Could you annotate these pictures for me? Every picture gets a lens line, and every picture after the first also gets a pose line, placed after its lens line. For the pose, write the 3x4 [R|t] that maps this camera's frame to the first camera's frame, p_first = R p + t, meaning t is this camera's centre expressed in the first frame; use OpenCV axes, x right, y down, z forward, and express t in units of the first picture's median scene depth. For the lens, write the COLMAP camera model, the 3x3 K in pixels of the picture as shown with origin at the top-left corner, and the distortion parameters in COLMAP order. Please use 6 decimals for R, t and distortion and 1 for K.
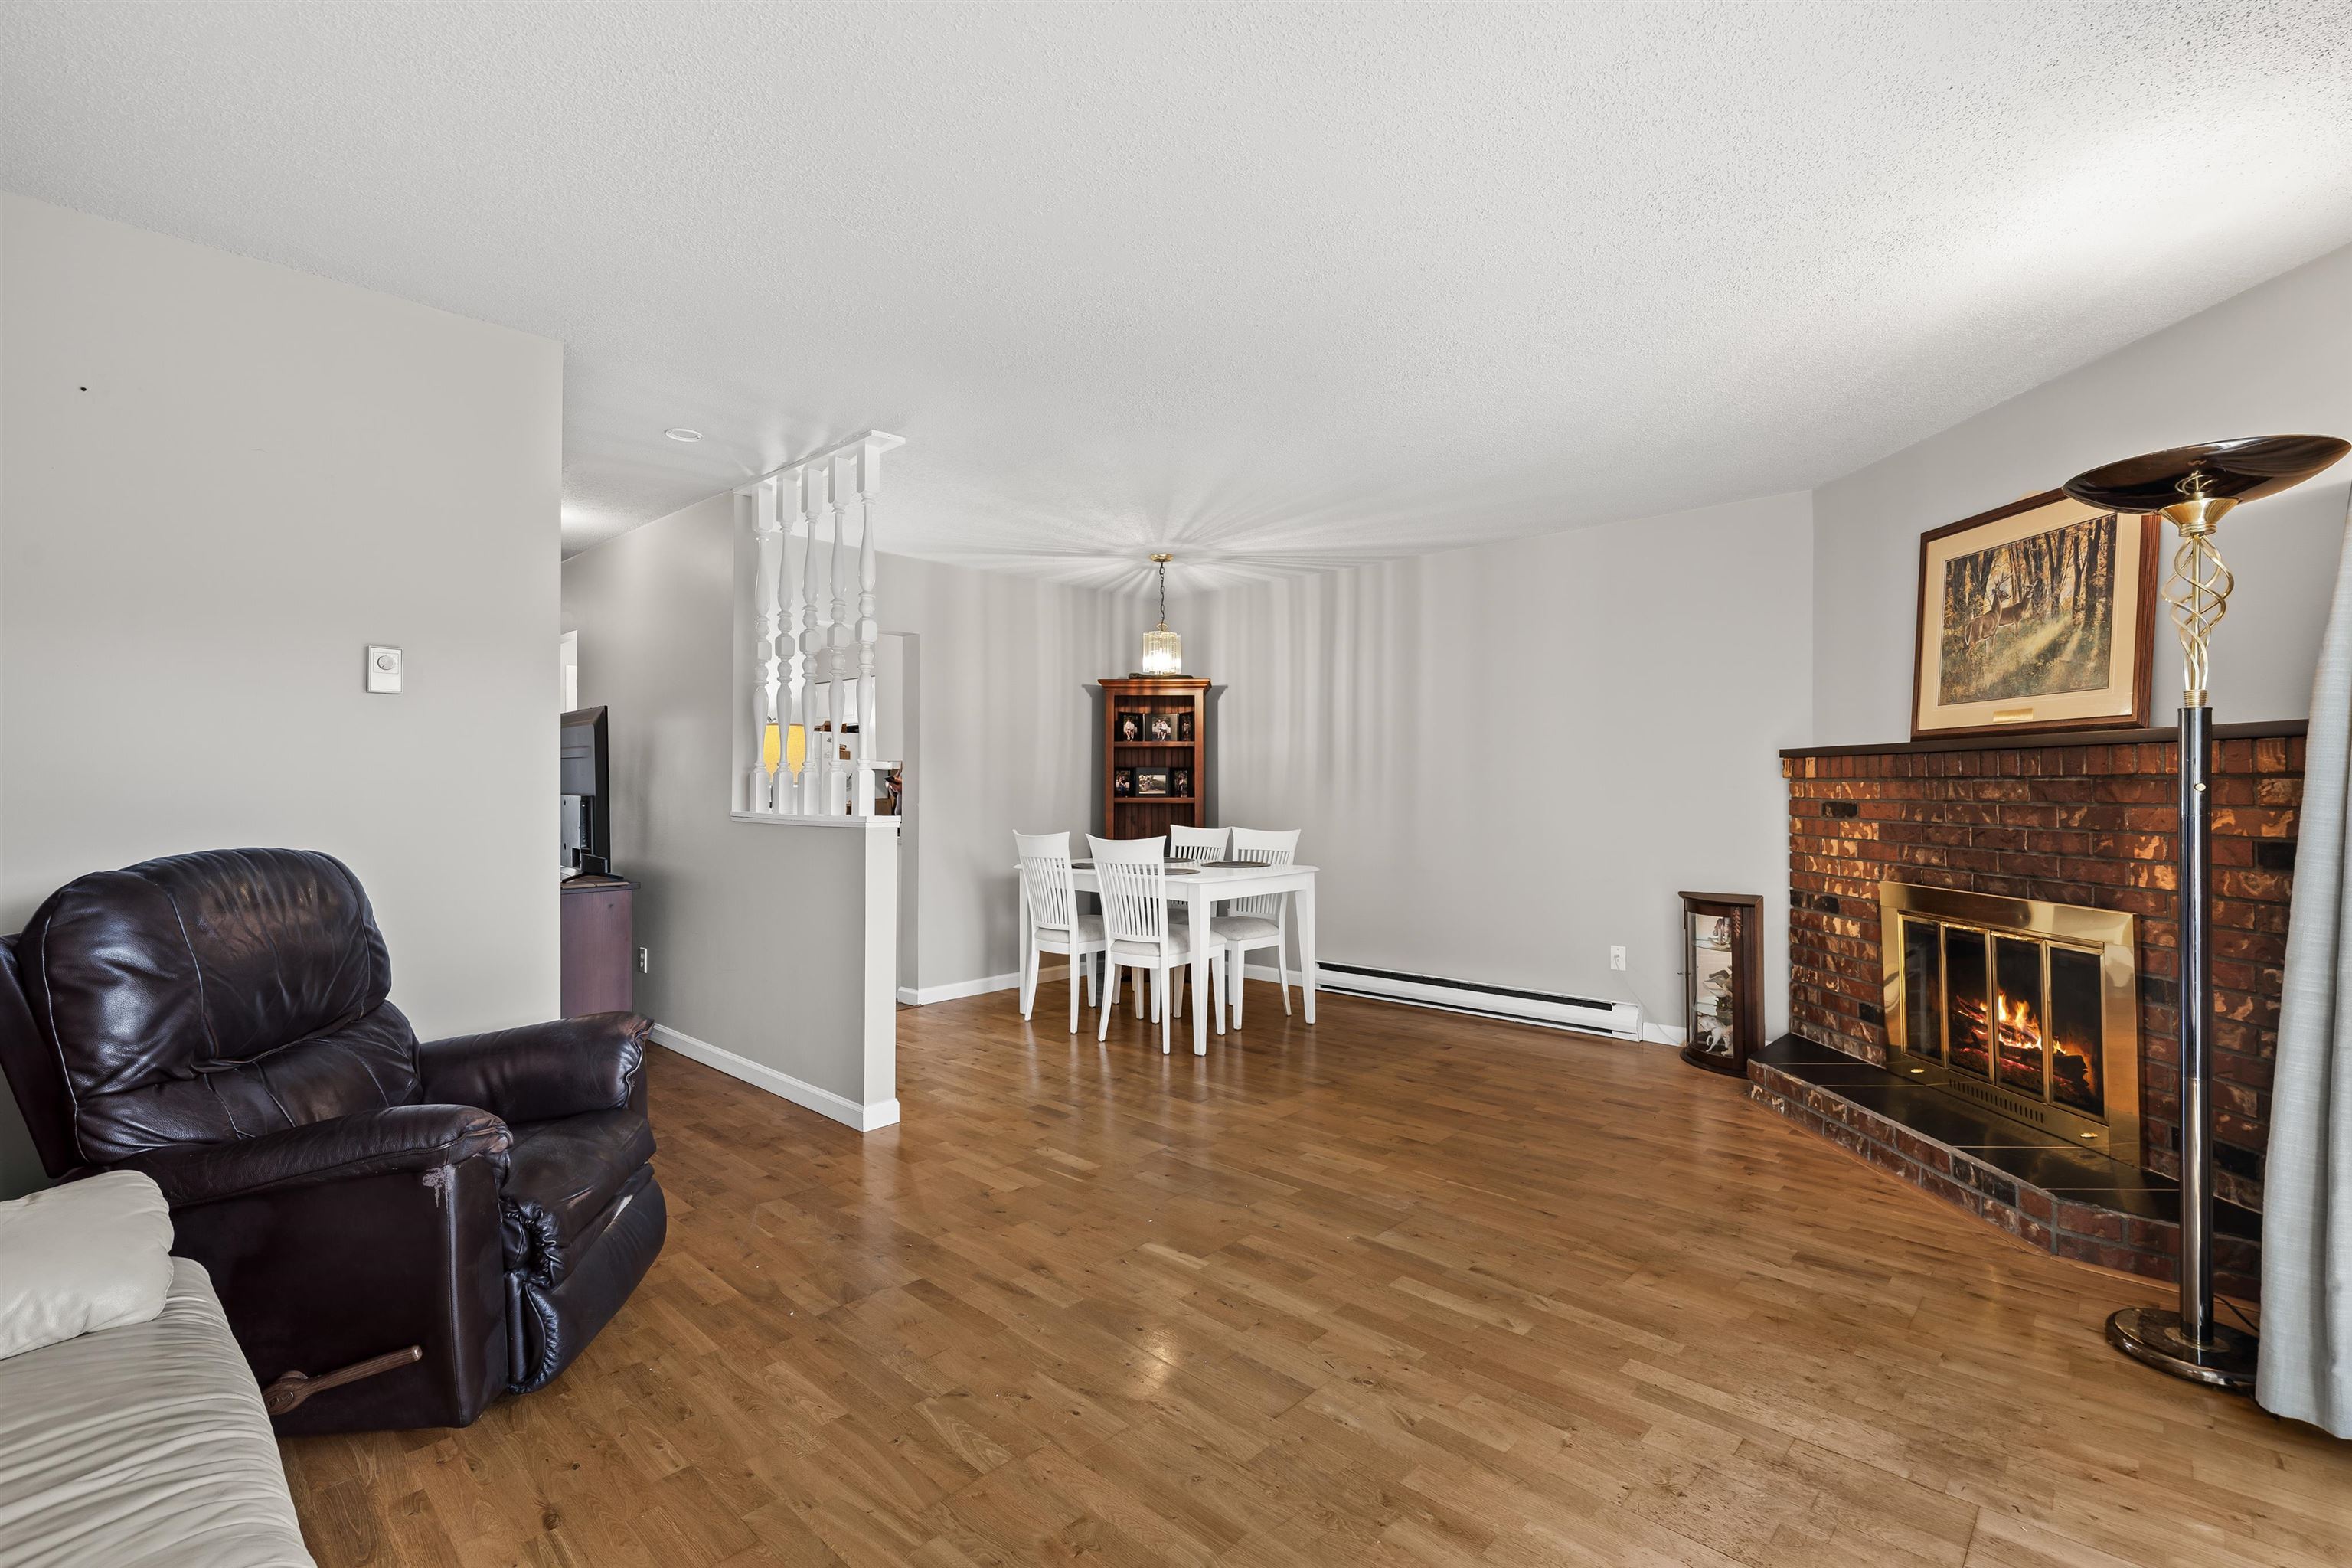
lens RADIAL K [[1064.1, 0, 1172.7], [0, 1064.1, 780.7], [0, 0, 1]] dist [0.000733, -0.000371]
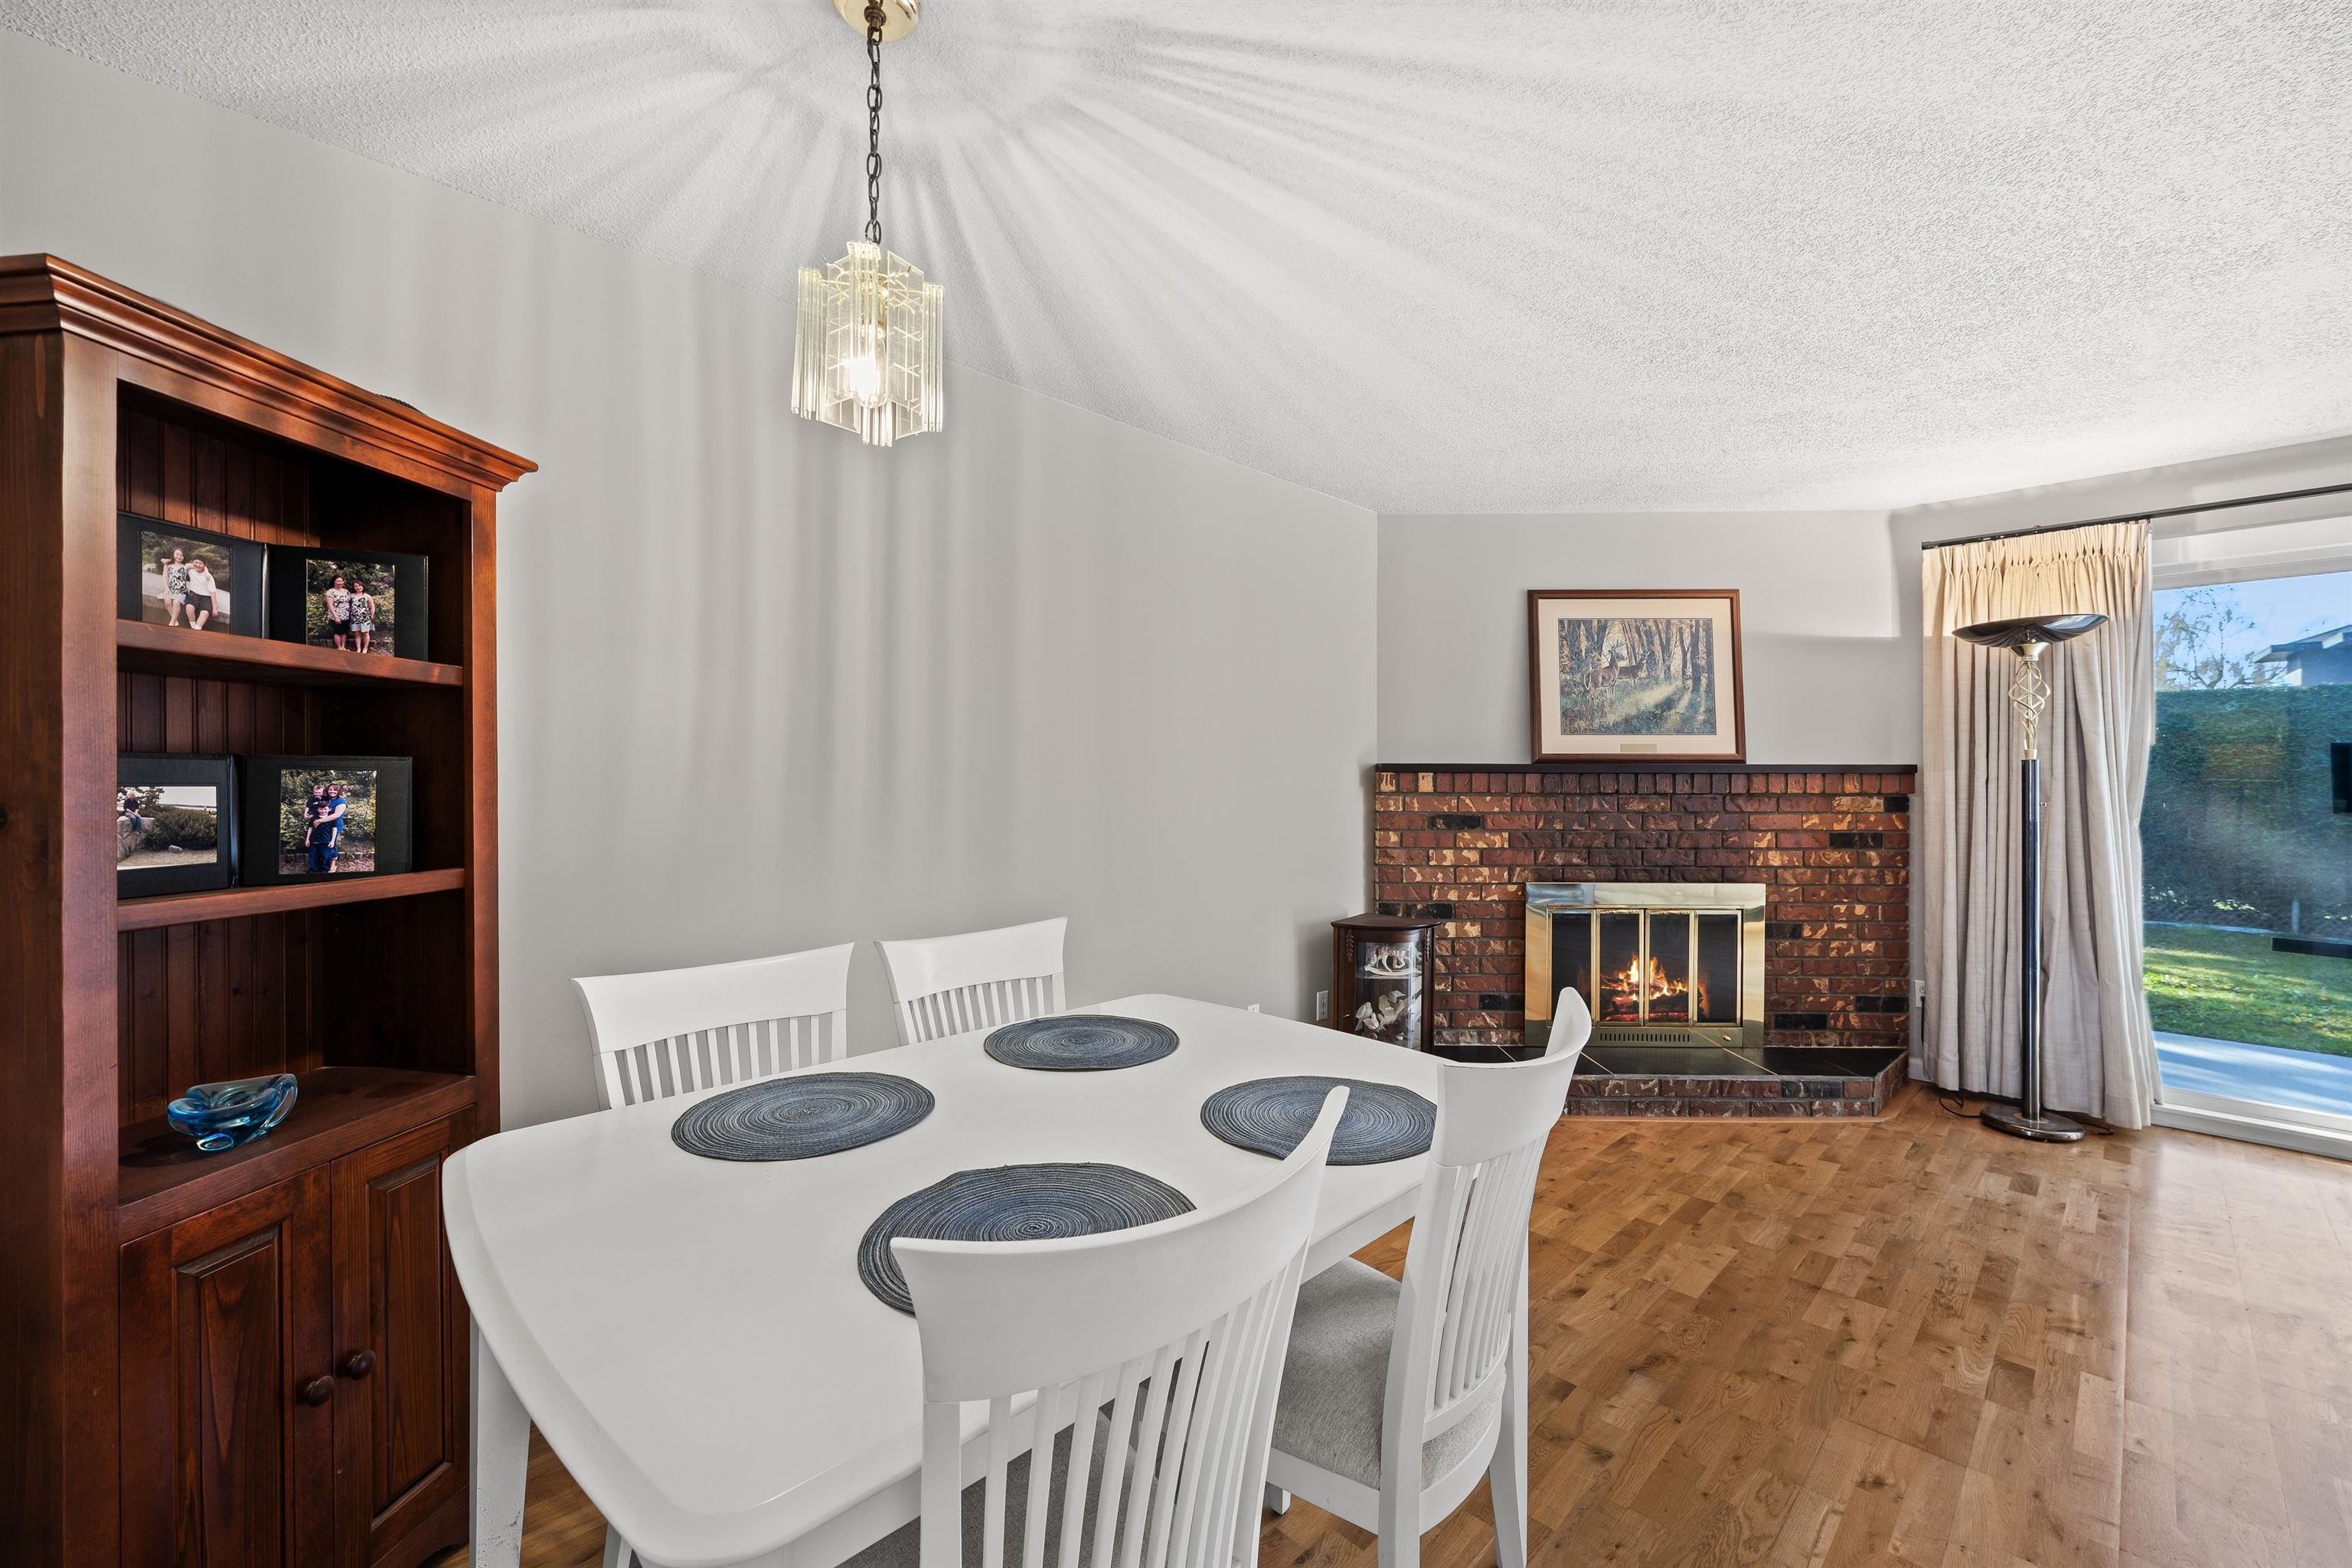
lens RADIAL K [[944.4, 0, 1178.5], [0, 944.4, 772.1], [0, 0, 1]] dist [-0.000444, -0.000264]
pose [[0.030506, 0.008939, 0.999495, -0.345891], [-0.007027, 0.999937, -0.008728, -0.013194], [-0.999510, -0.006757, 0.030567, 1.263395]]
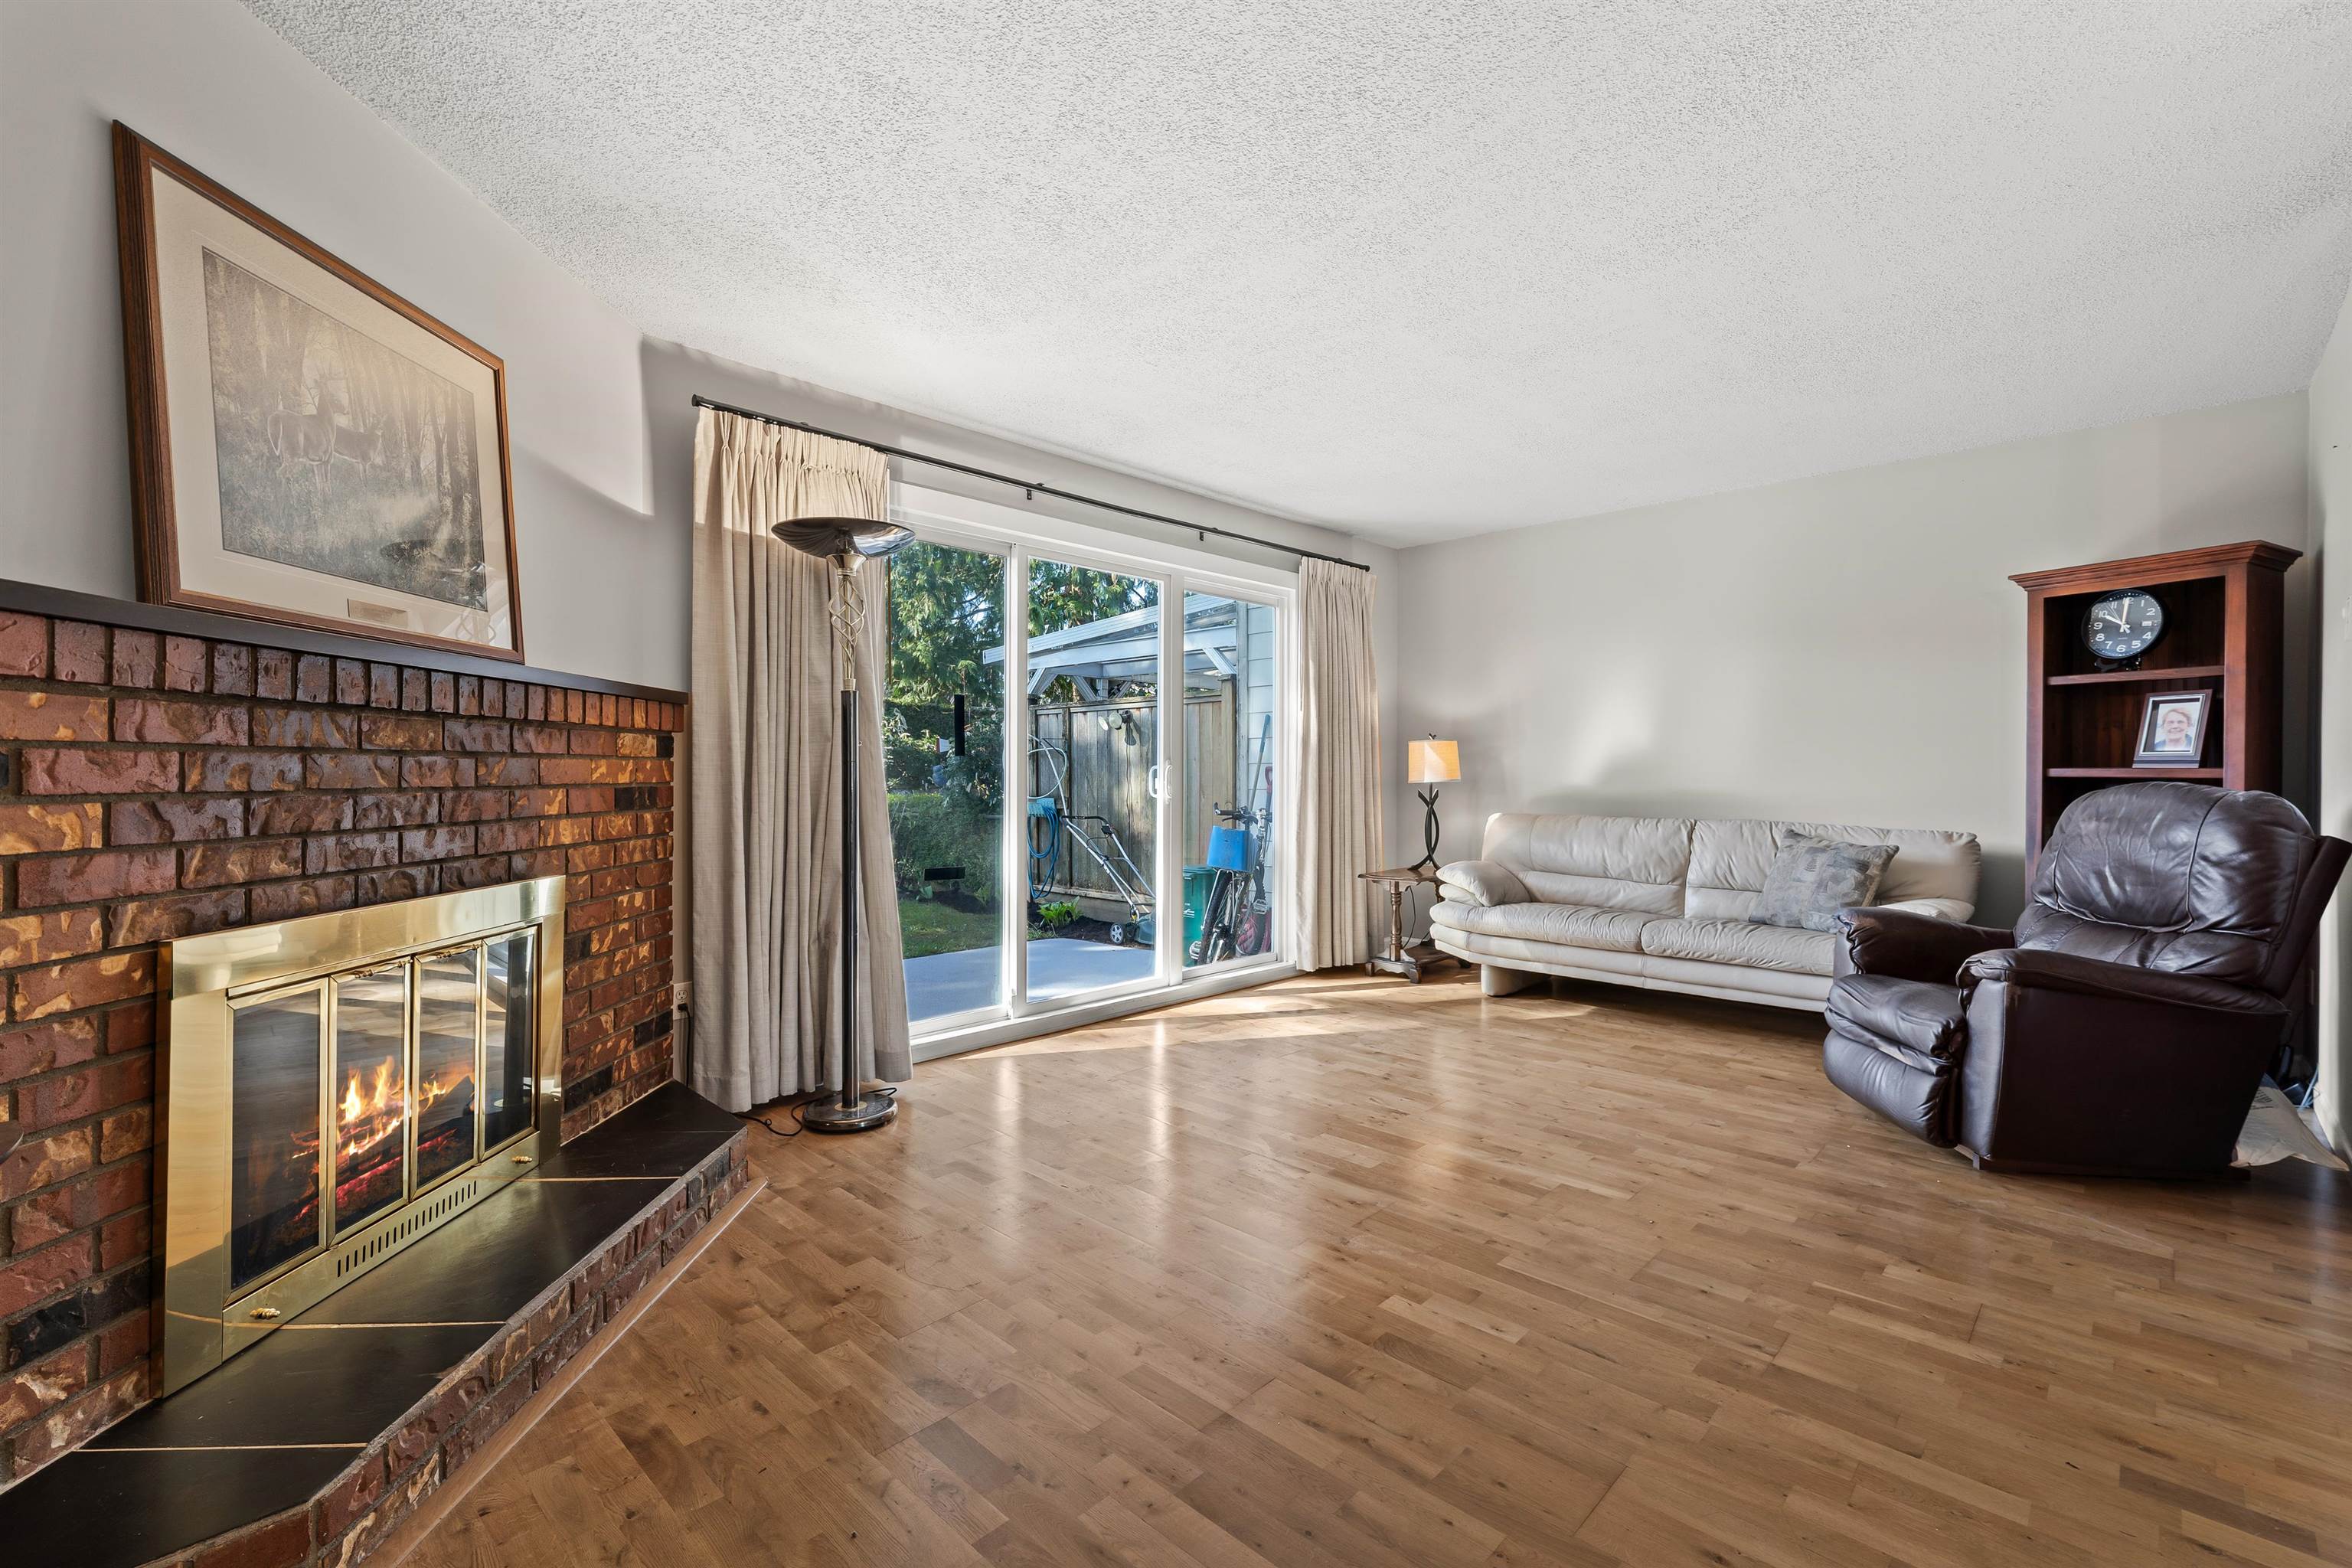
lens RADIAL K [[1012.9, 0, 1187.2], [0, 1012.9, 780.0], [0, 0, 1]] dist [0.001056, -0.000506]
pose [[-0.999995, 0.002671, -0.001630, 0.256344], [0.002667, 0.999994, 0.002389, 0.030006], [0.001636, 0.002385, -0.999996, 1.306821]]
